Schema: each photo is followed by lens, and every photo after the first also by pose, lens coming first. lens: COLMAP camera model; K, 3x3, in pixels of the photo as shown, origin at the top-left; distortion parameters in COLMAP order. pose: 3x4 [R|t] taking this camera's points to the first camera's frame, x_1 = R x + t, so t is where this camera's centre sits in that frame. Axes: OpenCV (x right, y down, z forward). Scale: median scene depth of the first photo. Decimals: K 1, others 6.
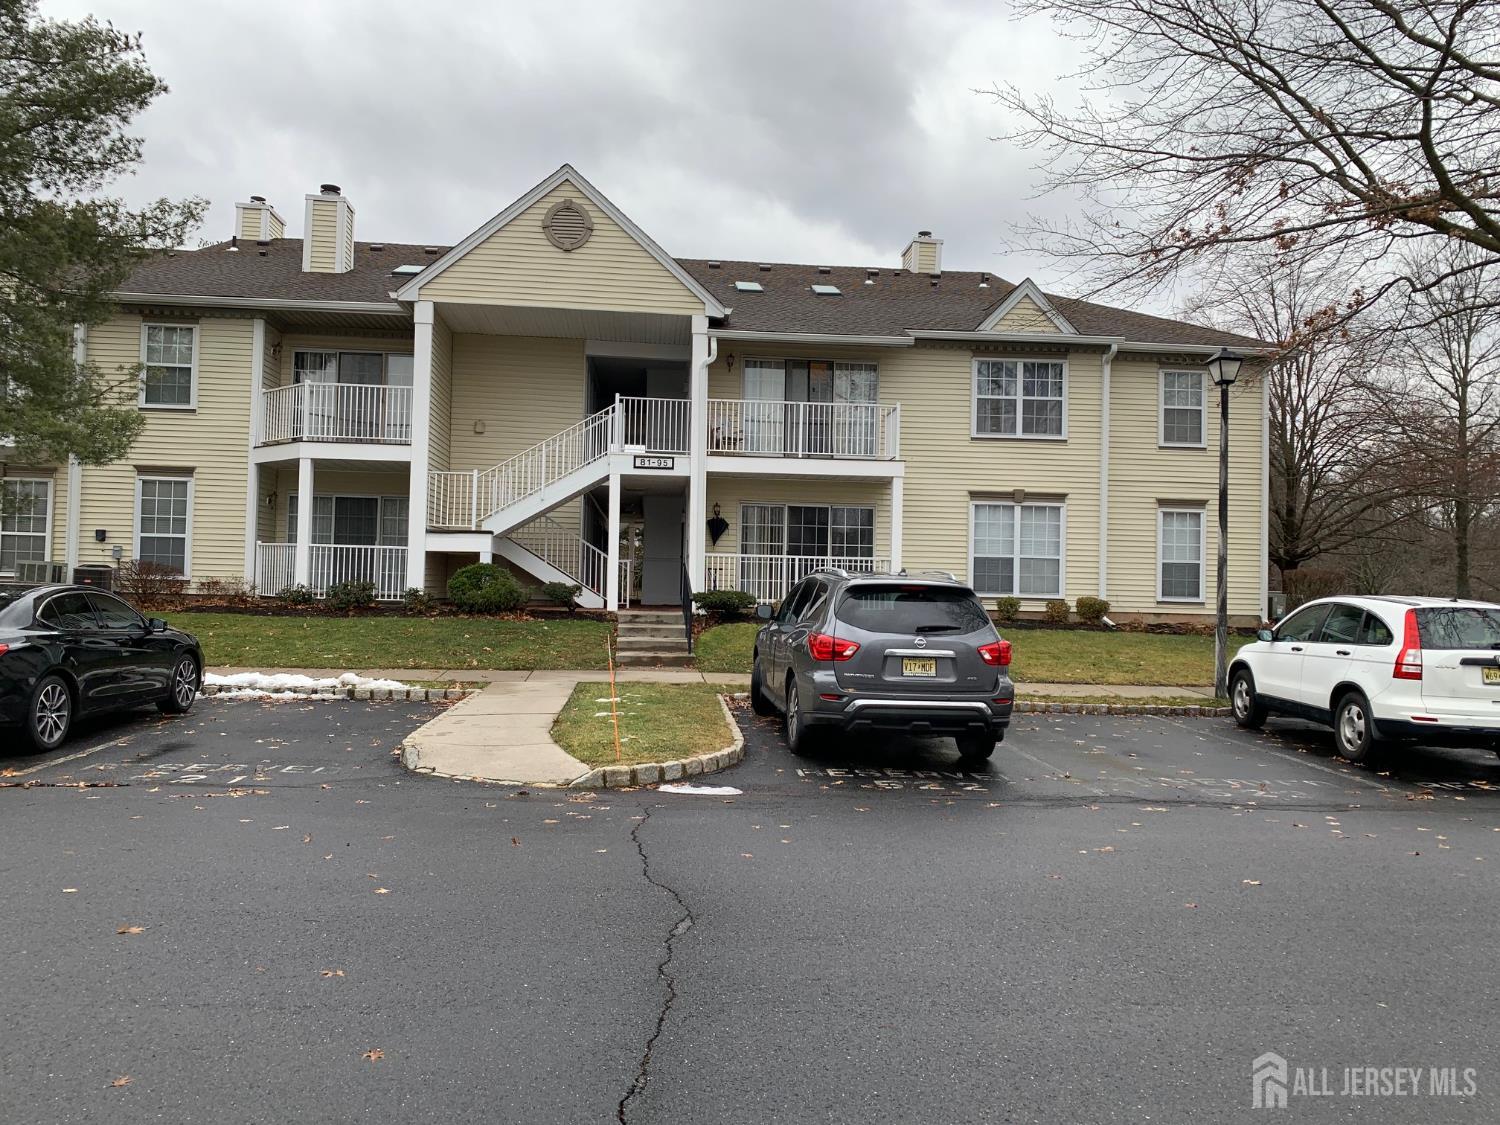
lens RADIAL K [[1115.3, 0, 750.0], [0, 1115.3, 562.5], [0, 0, 1]] dist [0.145800, -0.001511]
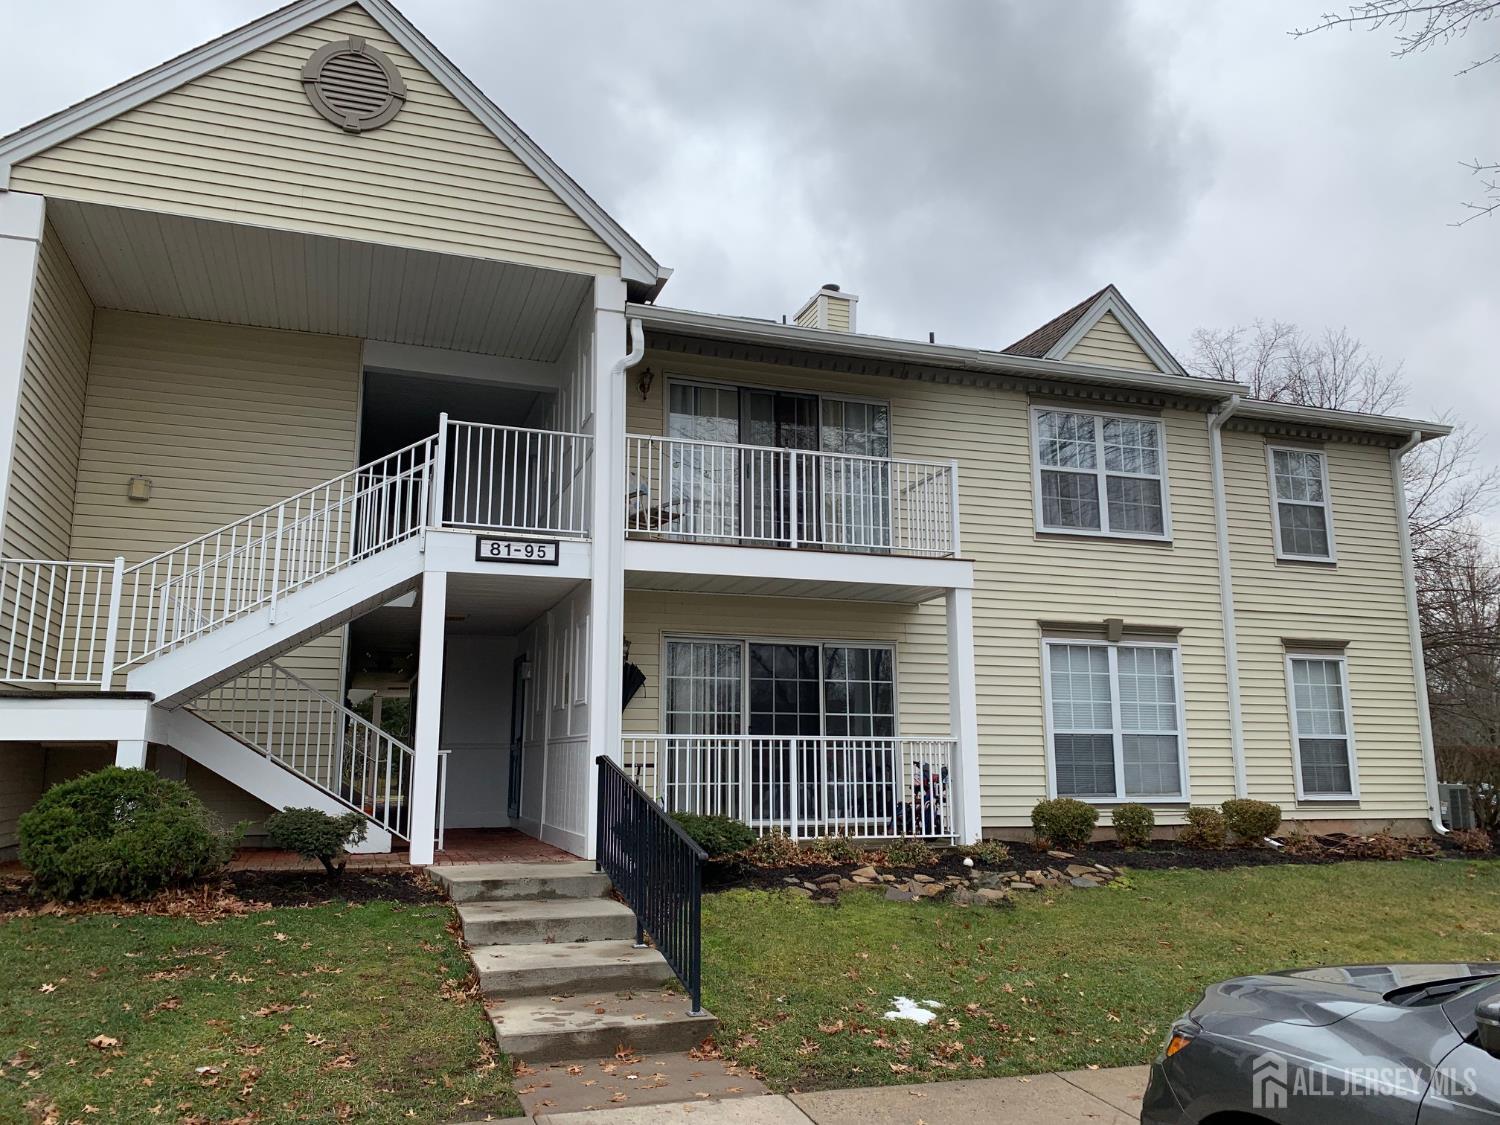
lens RADIAL K [[1160.6, 0, 750.0], [0, 1160.6, 562.5], [0, 0, 1]] dist [0.037394, -0.009527]
pose [[0.972612, 0.018814, 0.231674, -0.098648], [0.015583, 0.989198, -0.145756, -0.007227], [-0.231913, 0.145374, 0.961812, 0.452487]]
